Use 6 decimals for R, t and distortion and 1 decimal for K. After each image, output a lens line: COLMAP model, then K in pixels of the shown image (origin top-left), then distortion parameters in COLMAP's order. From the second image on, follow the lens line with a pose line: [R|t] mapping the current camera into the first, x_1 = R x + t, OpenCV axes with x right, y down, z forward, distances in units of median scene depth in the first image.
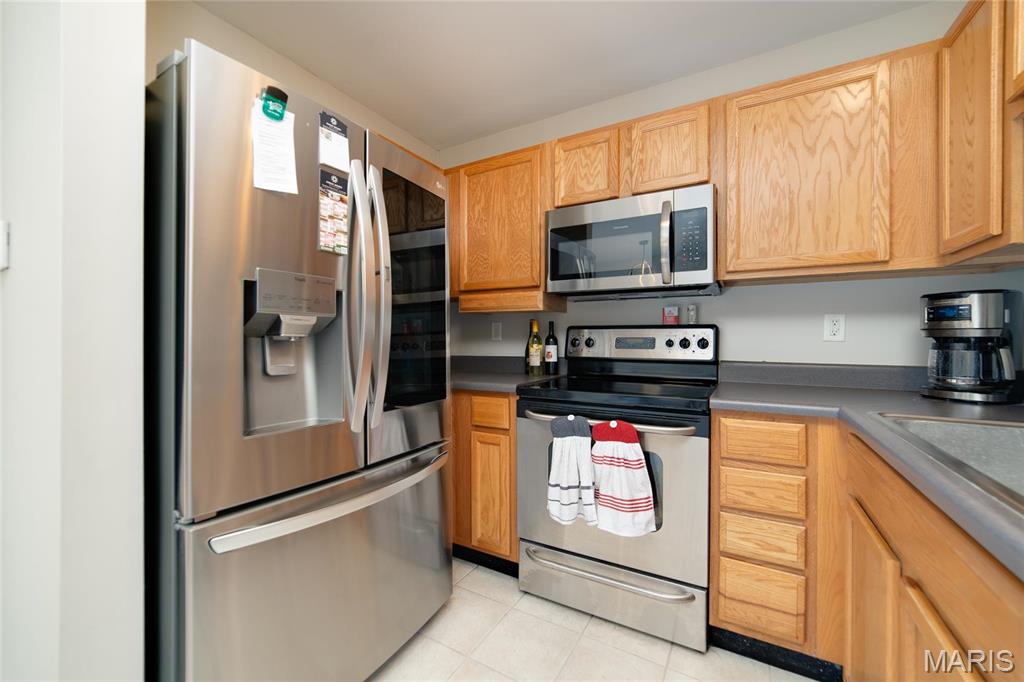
lens RADIAL K [[401.3, 0, 523.3], [0, 401.3, 337.9], [0, 0, 1]] dist [-0.011192, 0.003419]
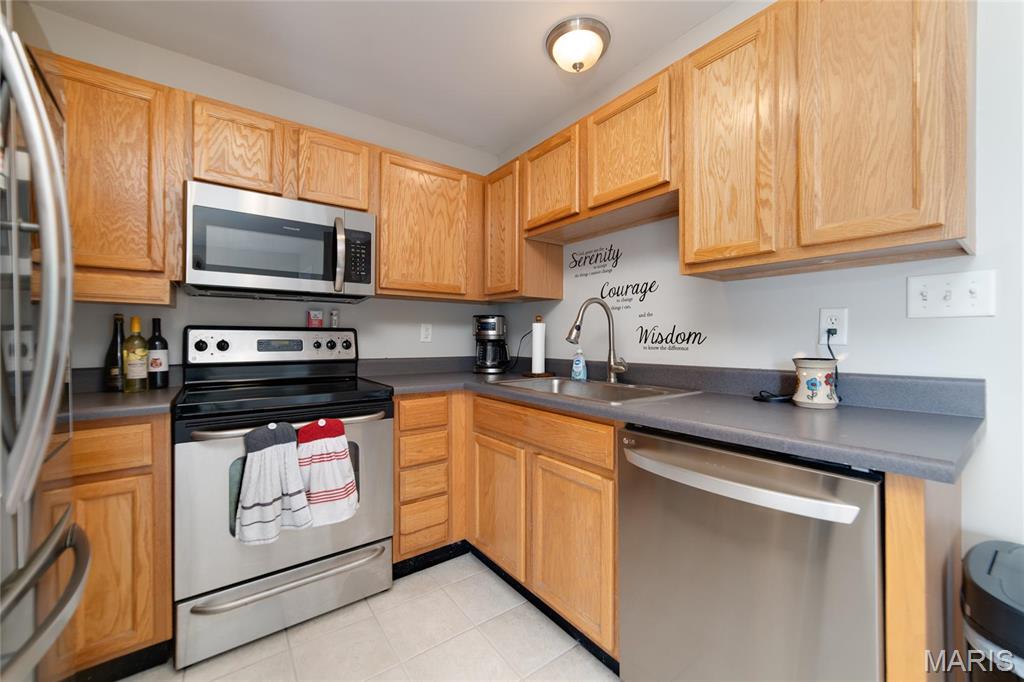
lens RADIAL K [[401.3, 0, 503.8], [0, 401.3, 336.4], [0, 0, 1]] dist [-0.011192, 0.003419]
pose [[0.419665, 0.005282, 0.907664, -0.500032], [0.000942, 0.999980, -0.006255, -0.002529], [-0.907679, 0.003480, 0.419651, 0.125859]]
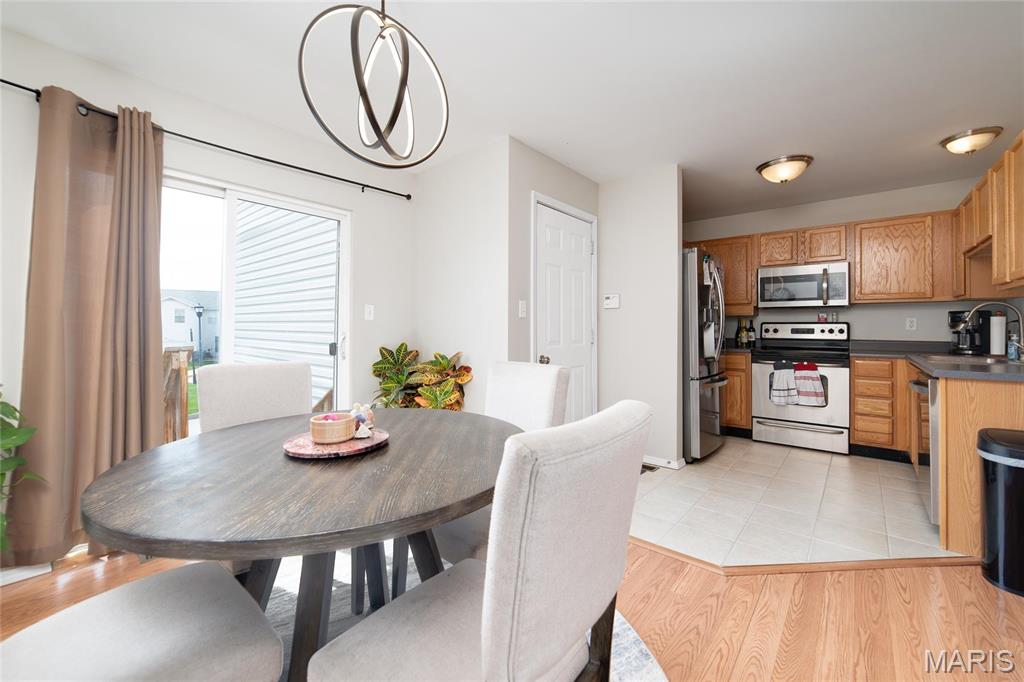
lens RADIAL K [[401.3, 0, 521.6], [0, 401.3, 325.1], [0, 0, 1]] dist [-0.011192, 0.003419]
pose [[0.983599, -0.000907, -0.180369, -1.012299], [0.000049, 0.999989, -0.004764, -0.010456], [0.180371, 0.004677, 0.983588, -1.676659]]
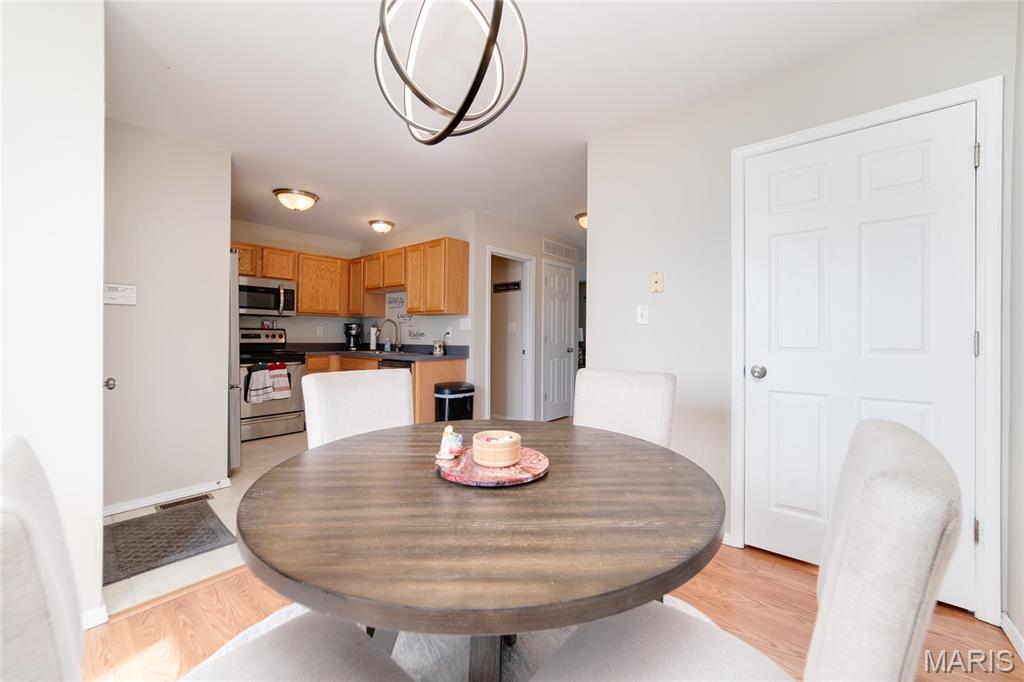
lens RADIAL K [[401.3, 0, 525.9], [0, 401.3, 335.0], [0, 0, 1]] dist [-0.011192, 0.003419]
pose [[0.153535, 0.001431, 0.988142, -2.273161], [-0.009533, 0.999955, 0.000033, -0.010429], [-0.988097, -0.009426, 0.153542, -1.177957]]
